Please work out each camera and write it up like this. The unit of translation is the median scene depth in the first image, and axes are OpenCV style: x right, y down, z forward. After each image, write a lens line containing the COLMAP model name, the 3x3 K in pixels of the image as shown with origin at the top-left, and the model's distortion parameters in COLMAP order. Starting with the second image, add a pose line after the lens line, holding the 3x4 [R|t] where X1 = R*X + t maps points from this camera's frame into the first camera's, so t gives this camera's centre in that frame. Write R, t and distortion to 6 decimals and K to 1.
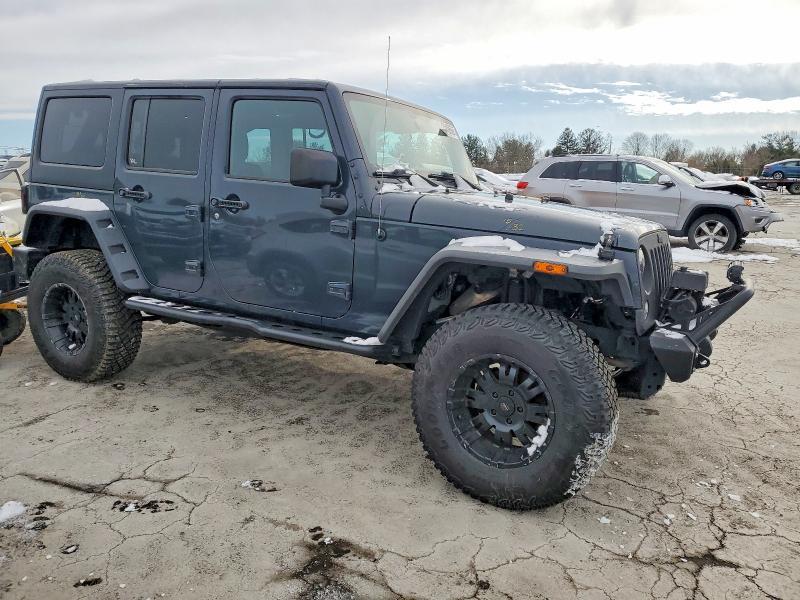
lens RADIAL K [[631.3, 0, 400.0], [0, 631.3, 300.0], [0, 0, 1]] dist [0.045395, -0.007368]
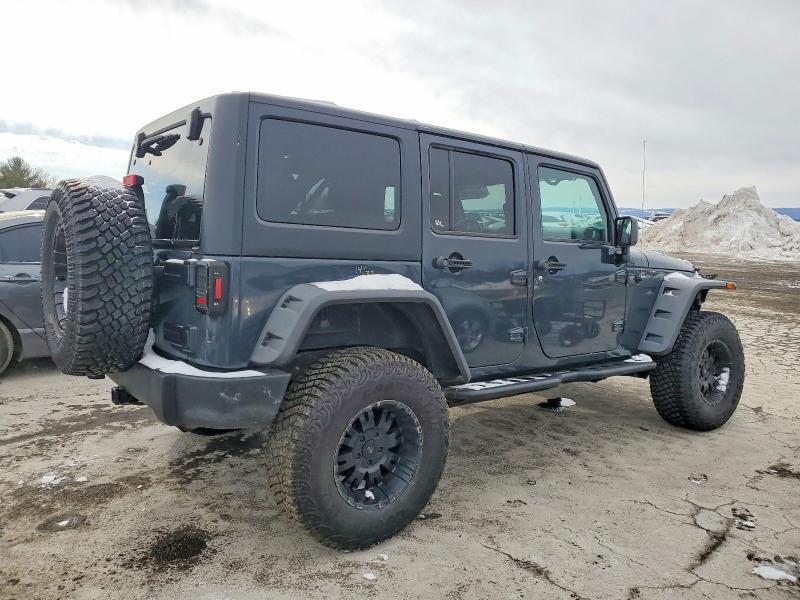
lens RADIAL K [[631.3, 0, 400.0], [0, 631.3, 300.0], [0, 0, 1]] dist [0.045395, -0.007368]
pose [[0.368819, -0.129051, 0.920499, -1.586286], [0.146968, 0.985954, 0.079342, -0.259384], [-0.917809, 0.106022, 0.382605, 1.009000]]
